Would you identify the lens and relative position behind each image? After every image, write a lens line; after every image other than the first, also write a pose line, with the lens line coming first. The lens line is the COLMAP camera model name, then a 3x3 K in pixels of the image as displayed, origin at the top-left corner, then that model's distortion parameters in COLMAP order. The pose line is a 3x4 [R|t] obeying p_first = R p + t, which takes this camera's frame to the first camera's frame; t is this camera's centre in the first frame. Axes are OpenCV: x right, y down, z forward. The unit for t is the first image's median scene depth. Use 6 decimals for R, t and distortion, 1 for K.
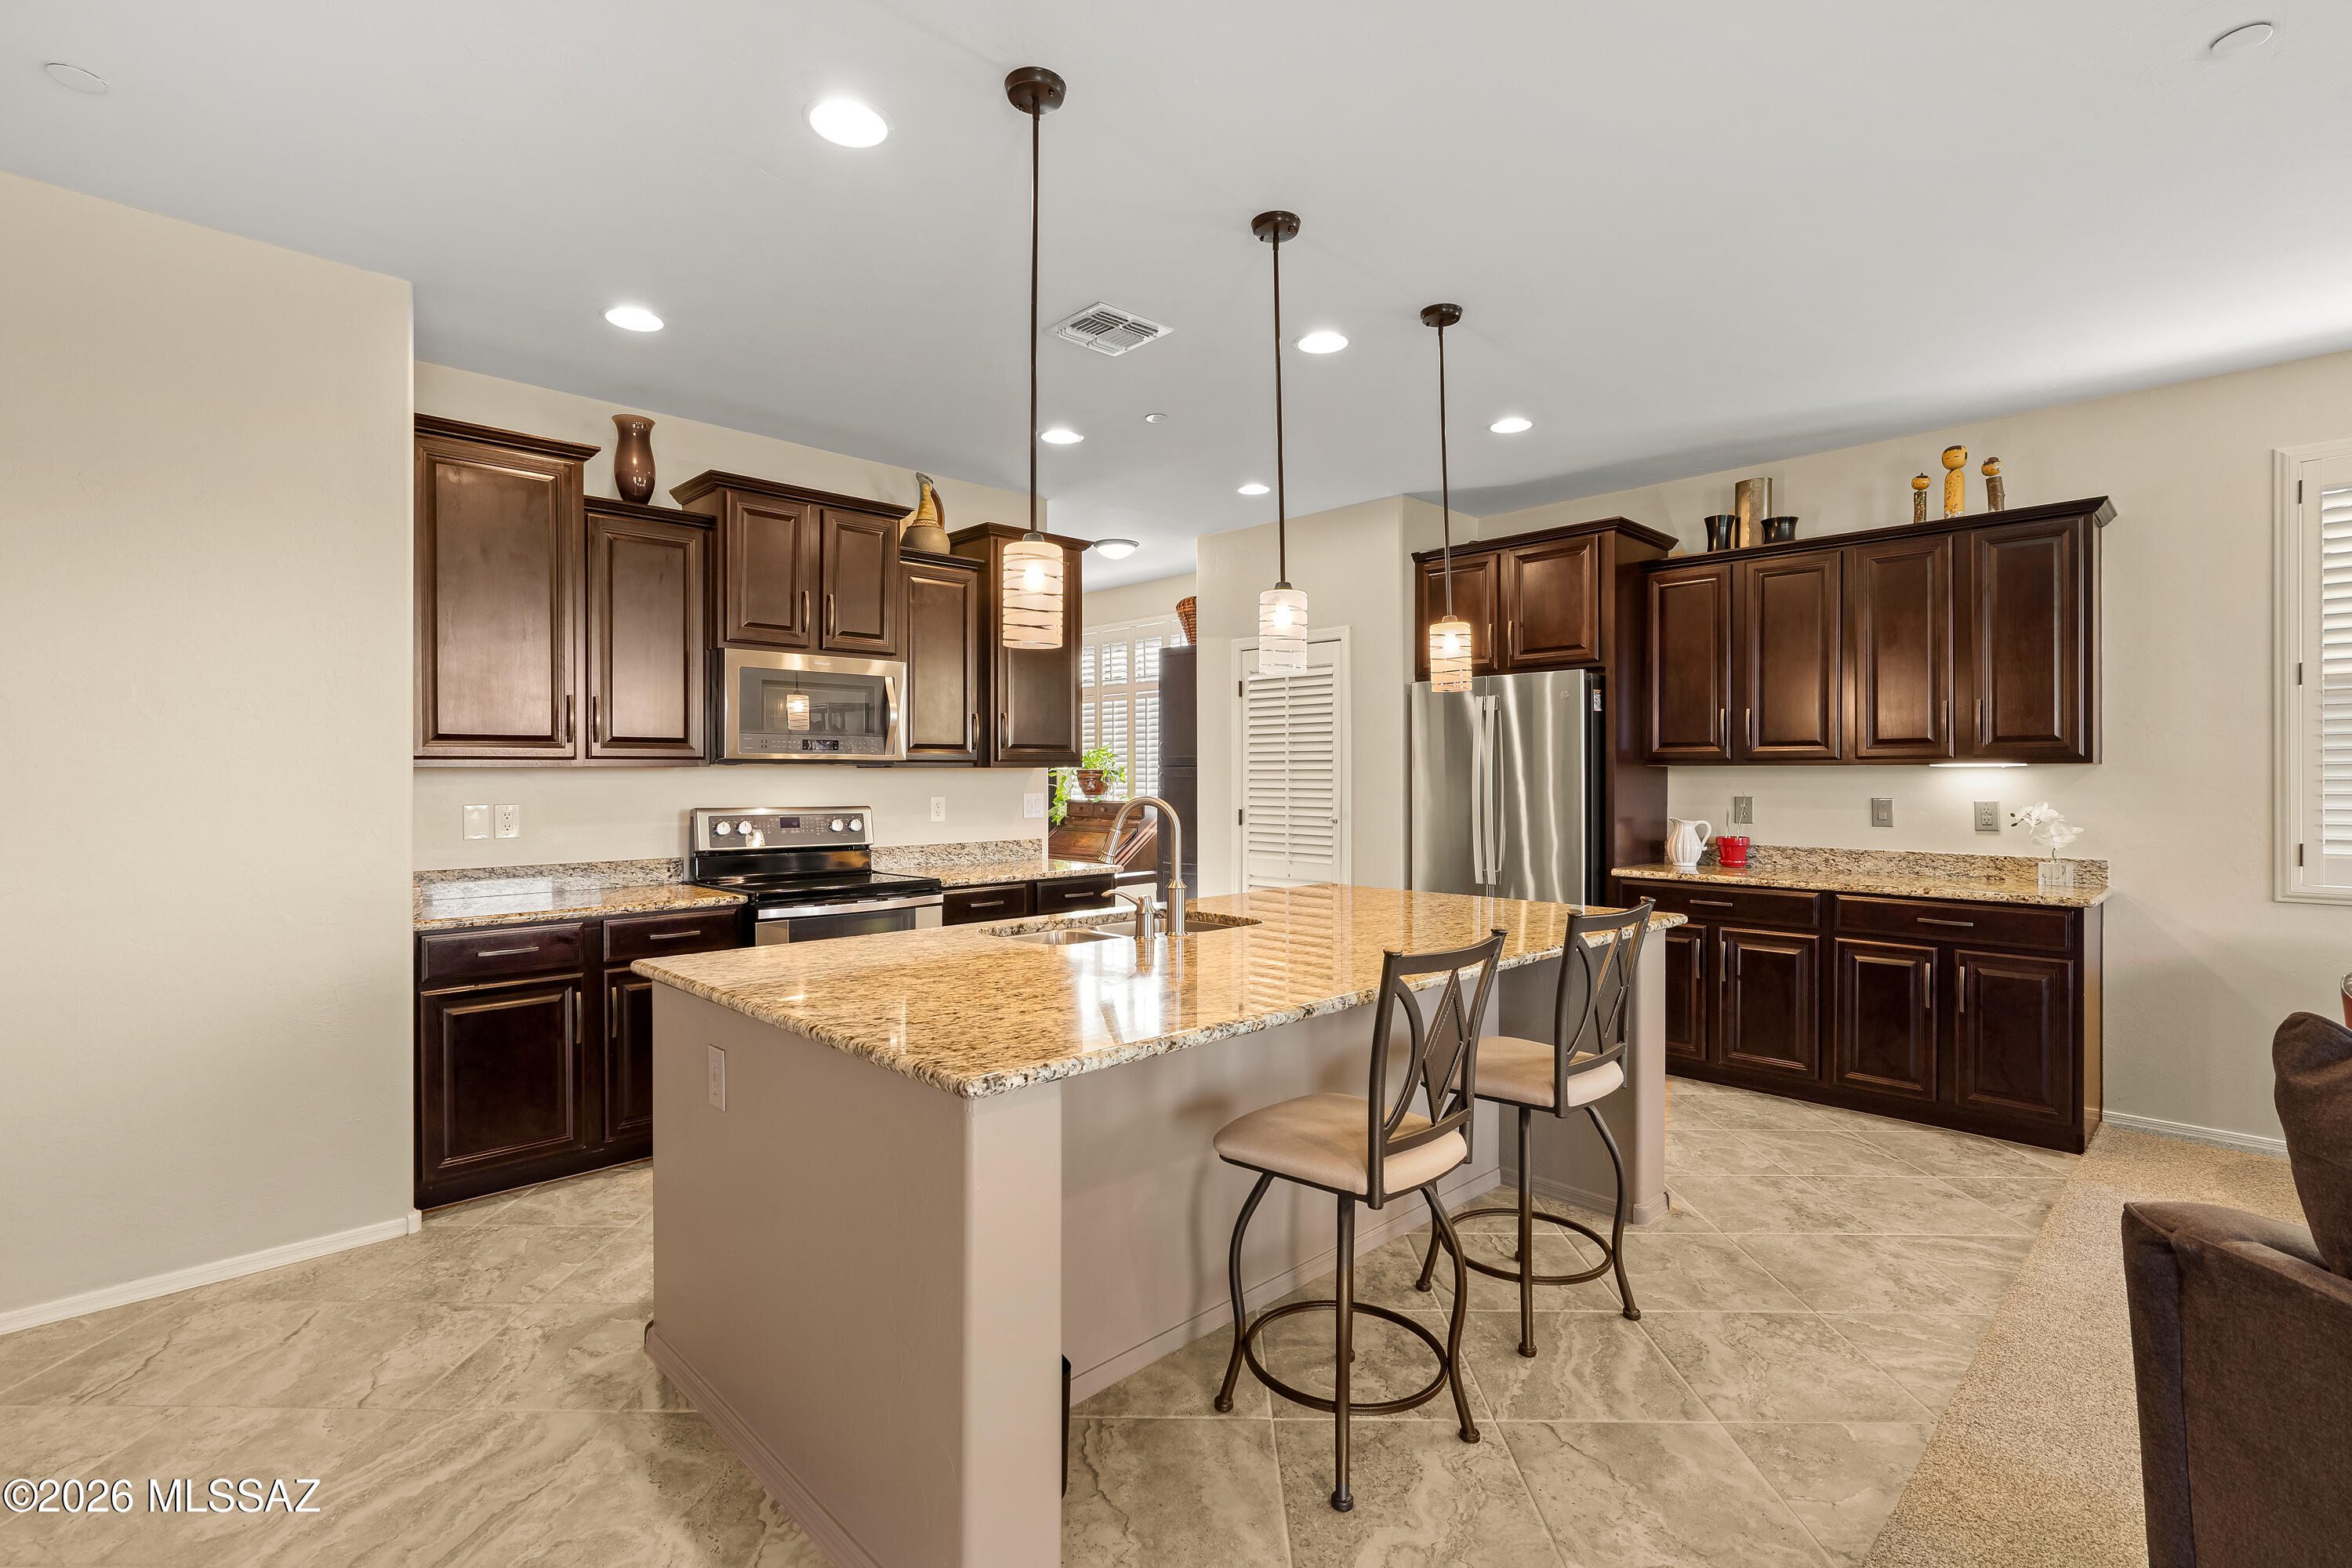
lens RADIAL K [[1078.8, 0, 1166.7], [0, 1078.8, 777.7], [0, 0, 1]] dist [-0.001827, 0.001085]
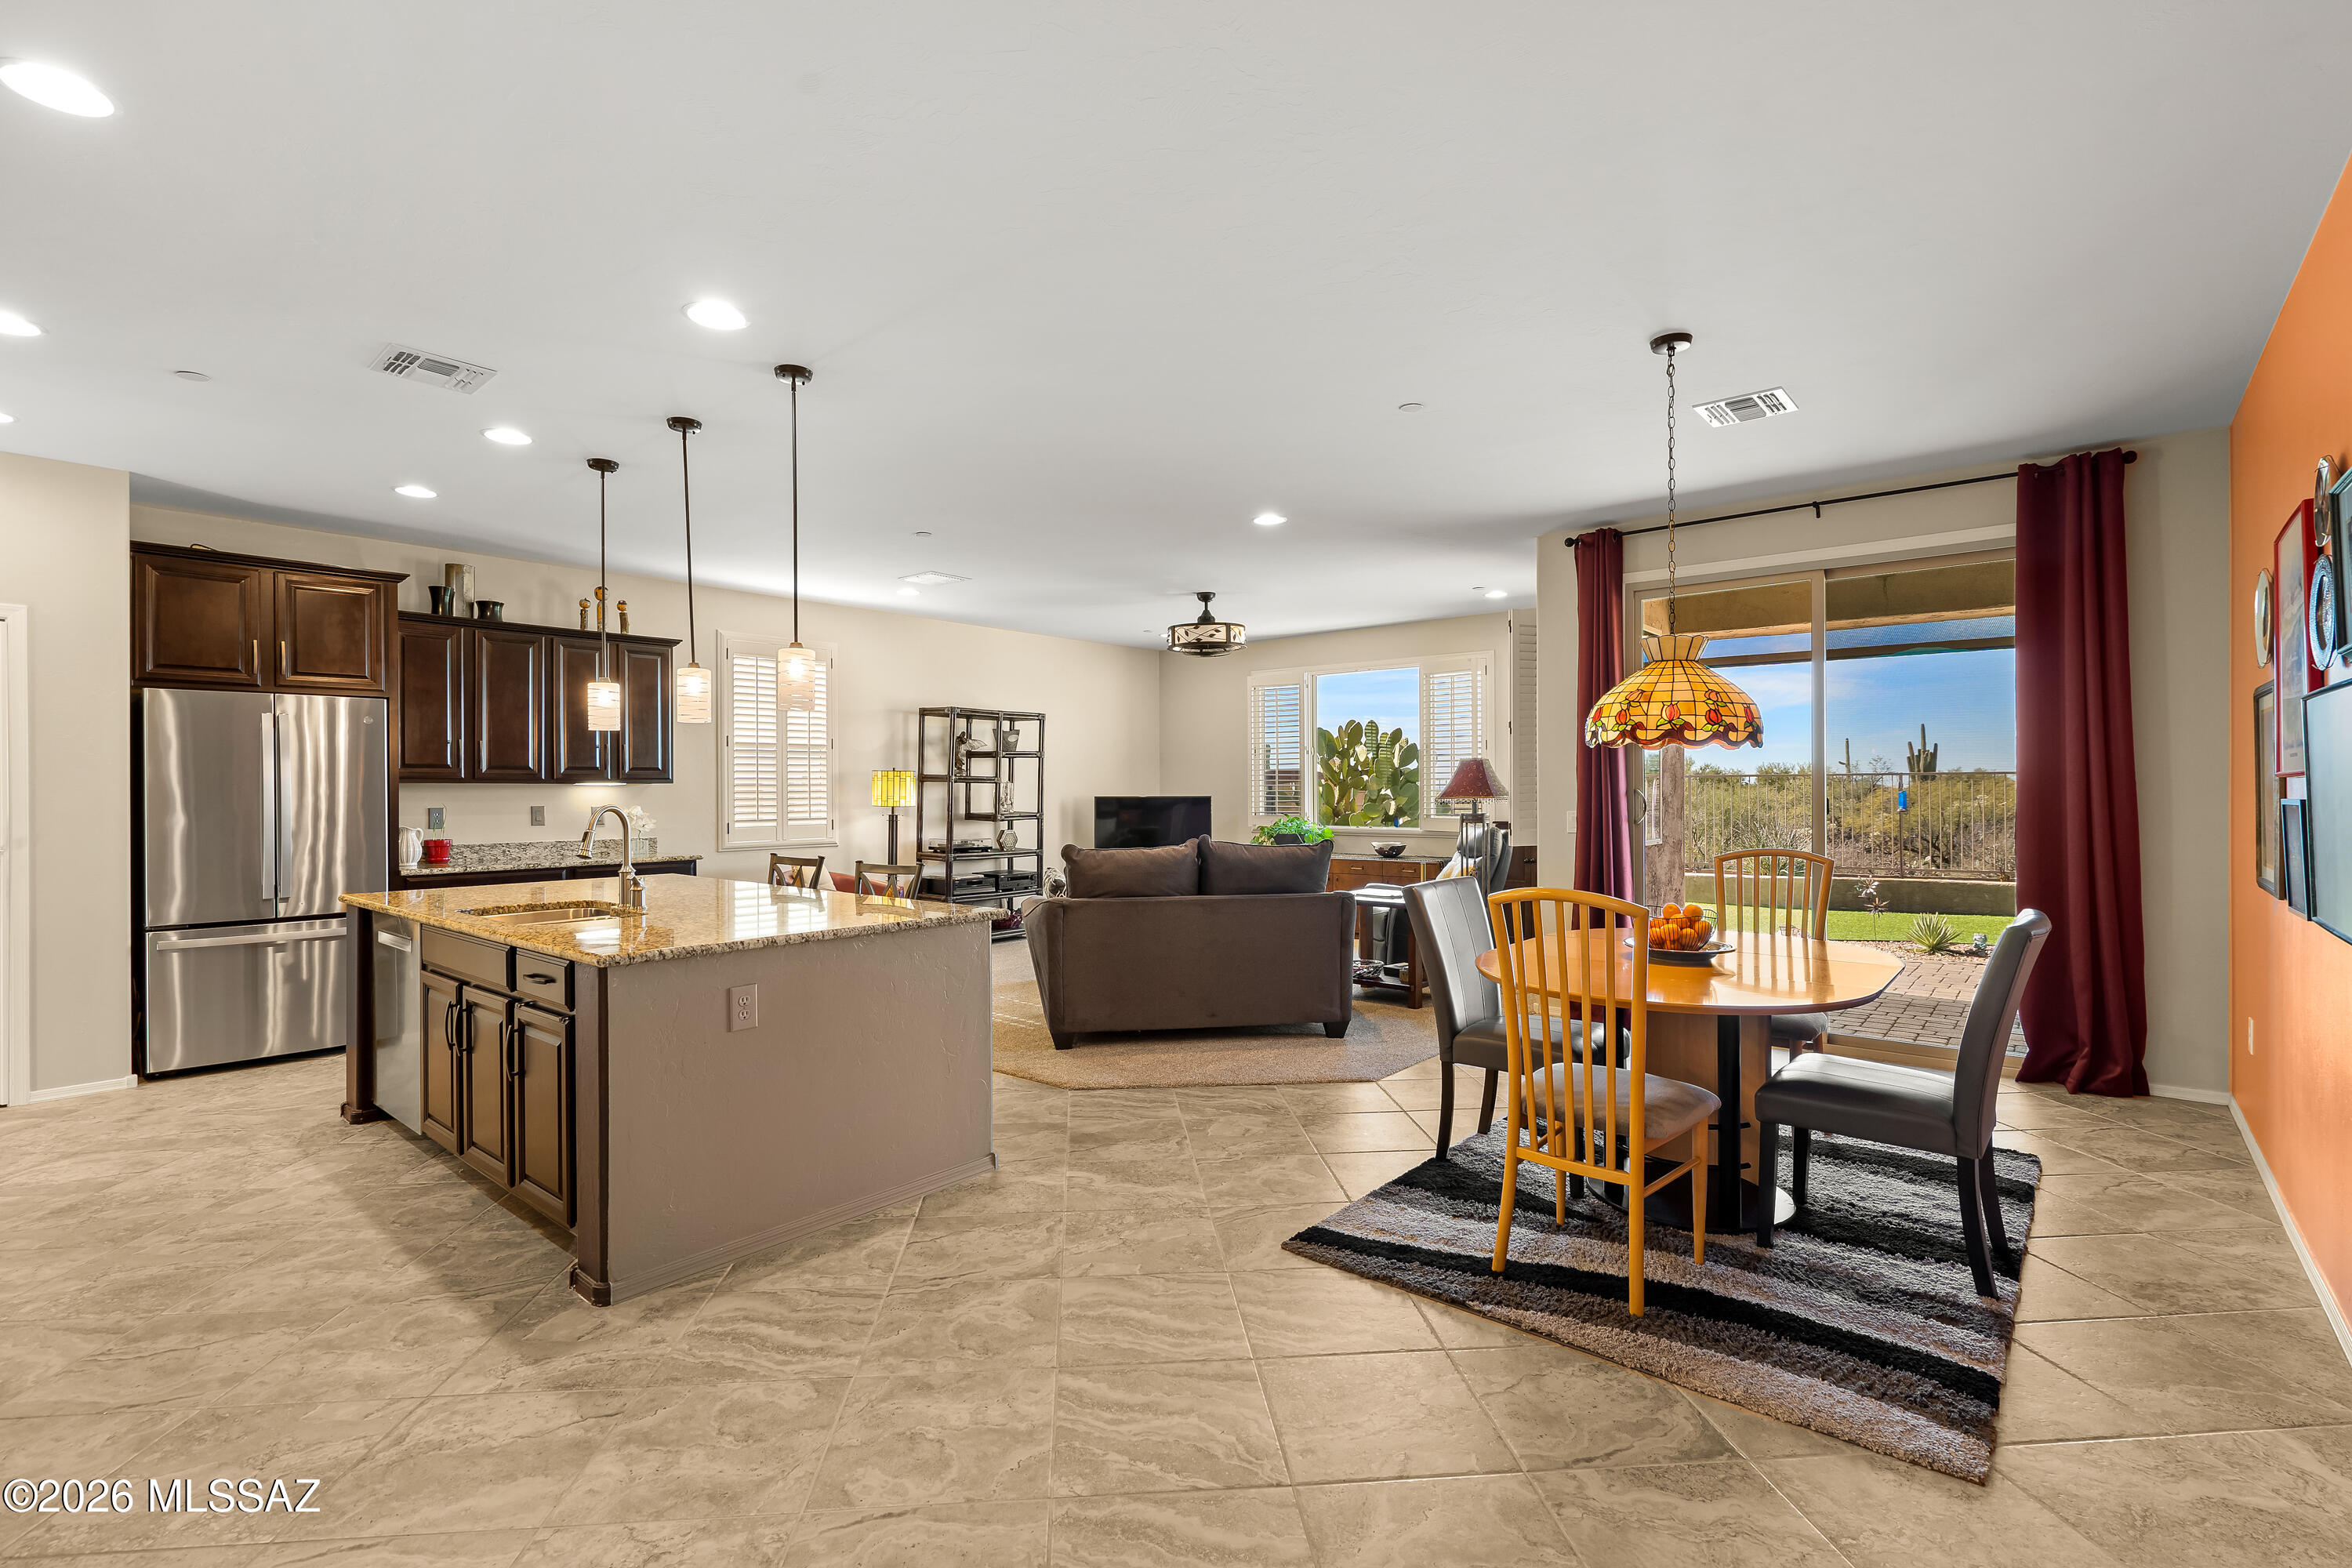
lens RADIAL K [[1078.8, 0, 1174.7], [0, 1078.8, 784.0], [0, 0, 1]] dist [-0.001827, 0.001085]
pose [[-0.102236, 0.004284, 0.994751, -0.946092], [0.005310, 0.999979, -0.003761, -0.001180], [-0.994746, 0.004897, -0.102257, 0.303515]]
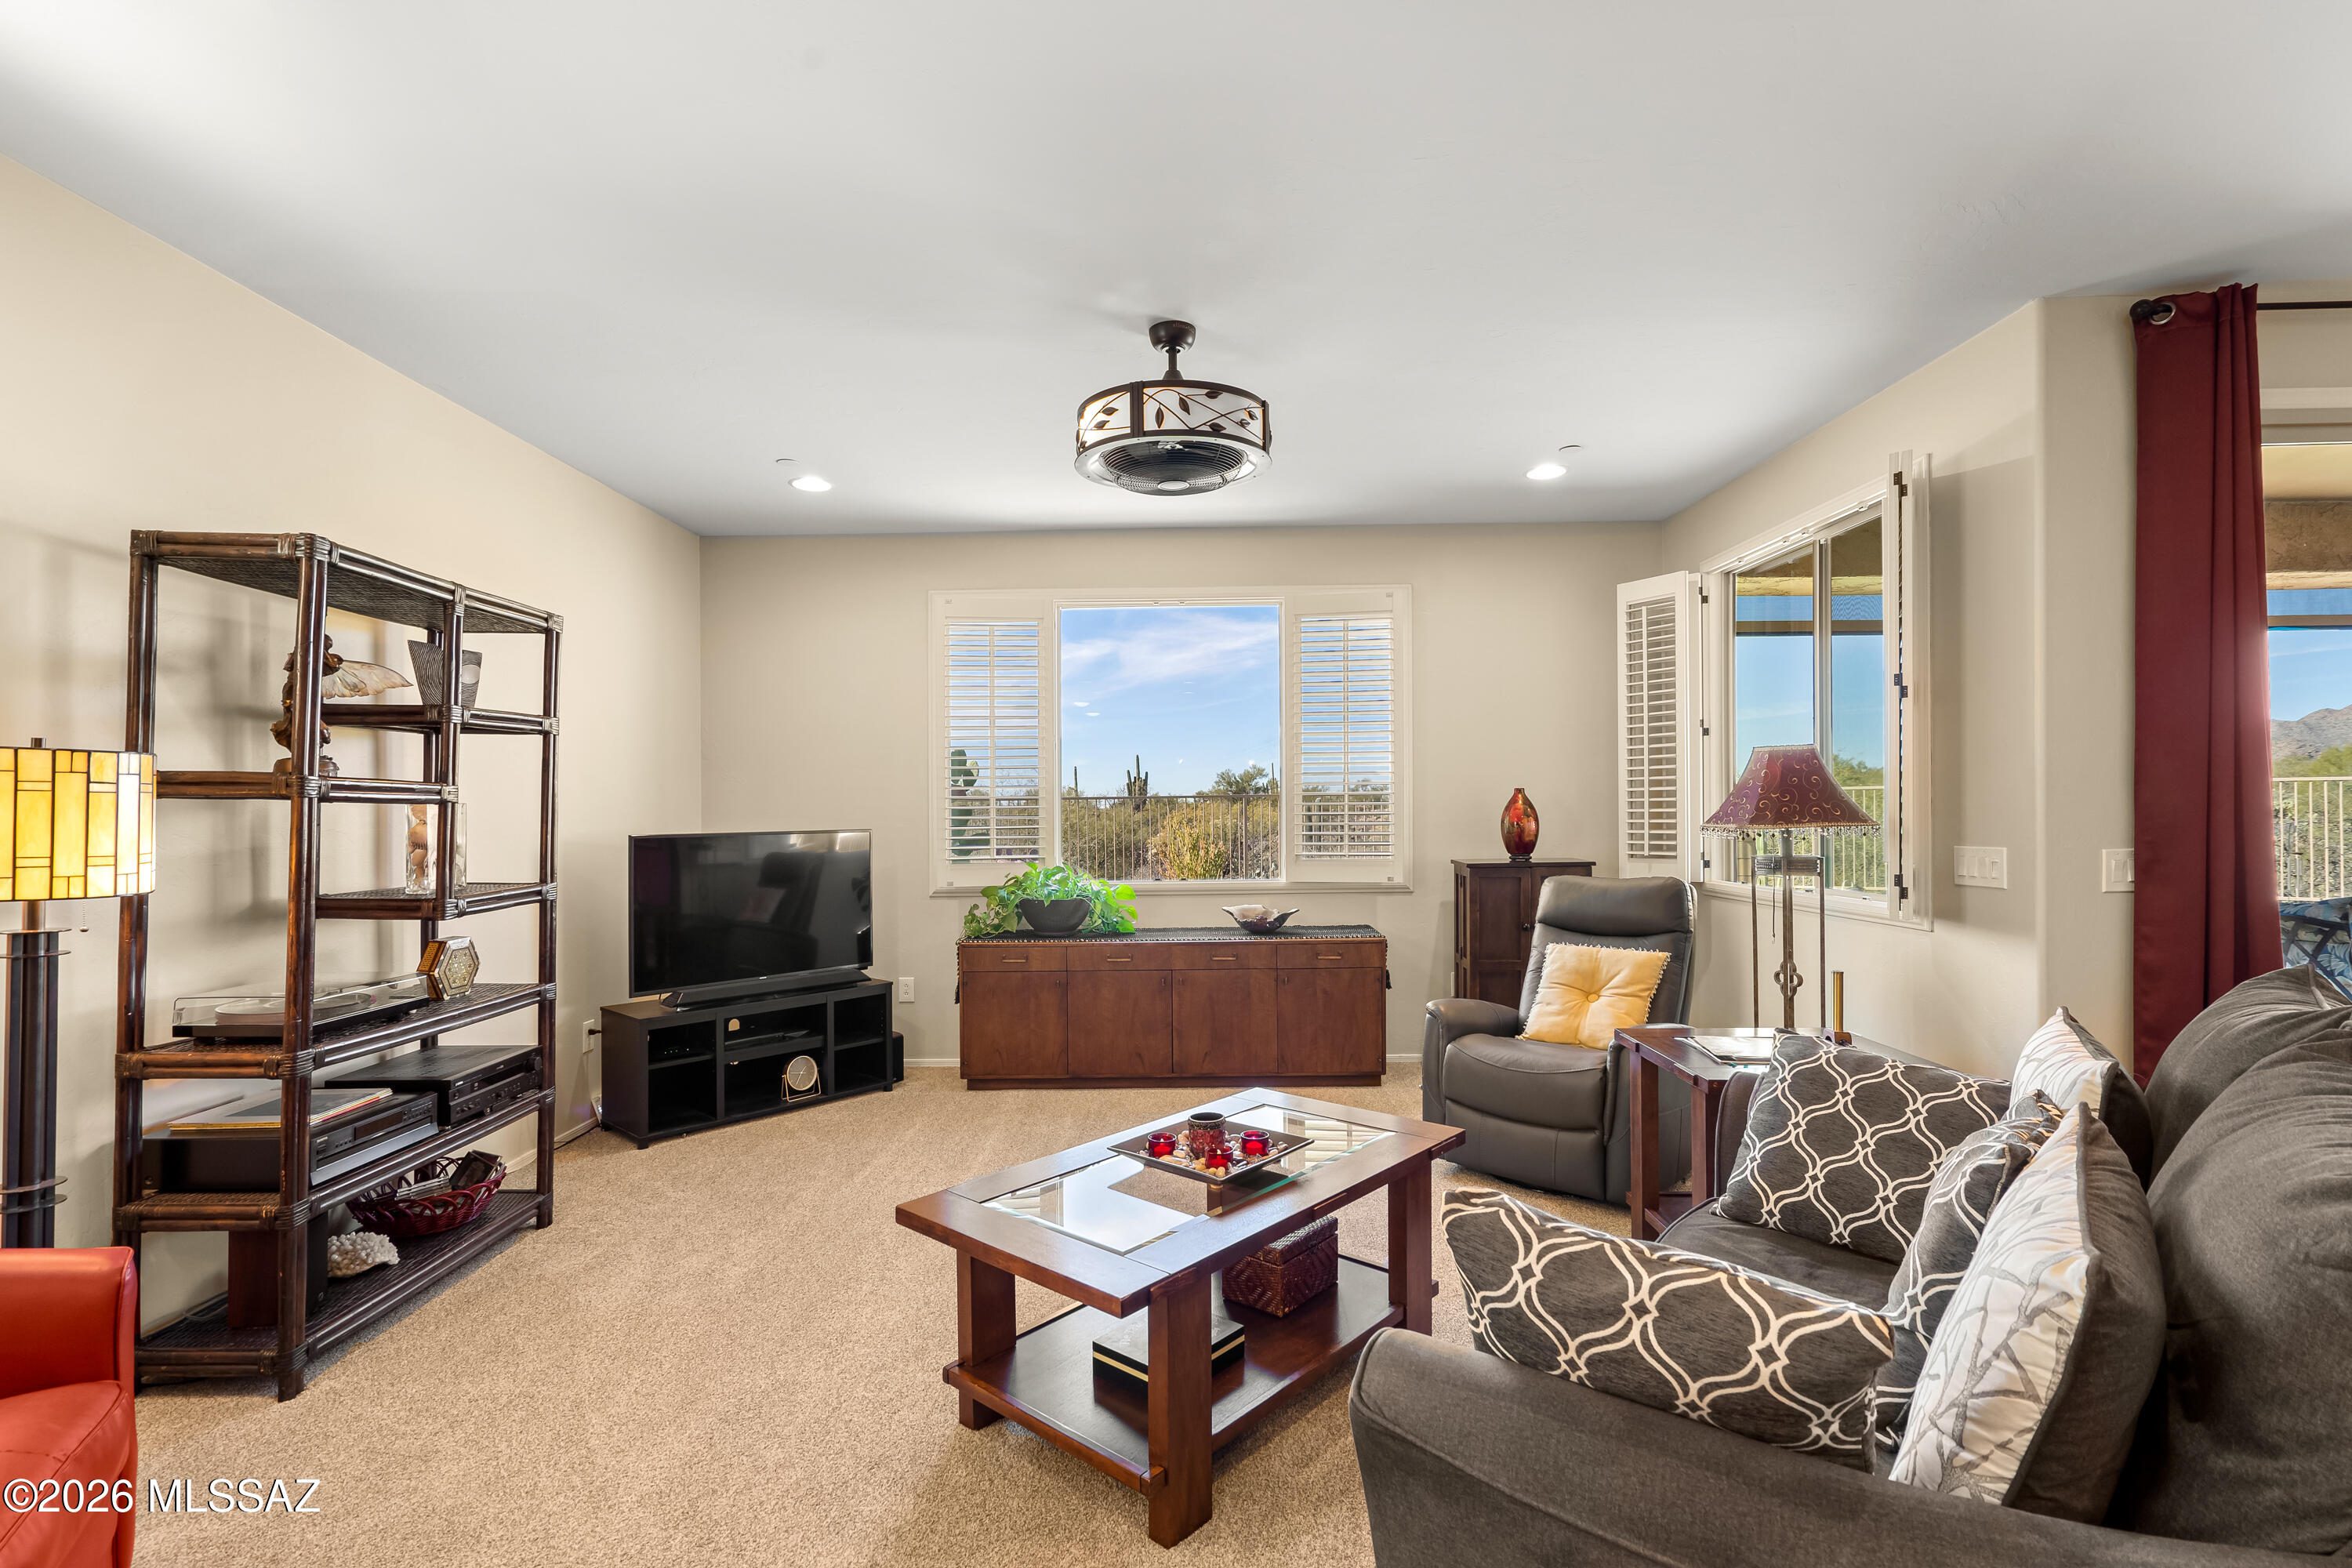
lens RADIAL K [[1078.8, 0, 1165.0], [0, 1078.8, 800.7], [0, 0, 1]] dist [-0.001827, 0.001085]
pose [[-0.706014, 0.012700, 0.708084, 0.353924], [0.013220, 0.999901, -0.004753, -0.004546], [-0.708074, 0.006005, -0.706112, 0.591550]]
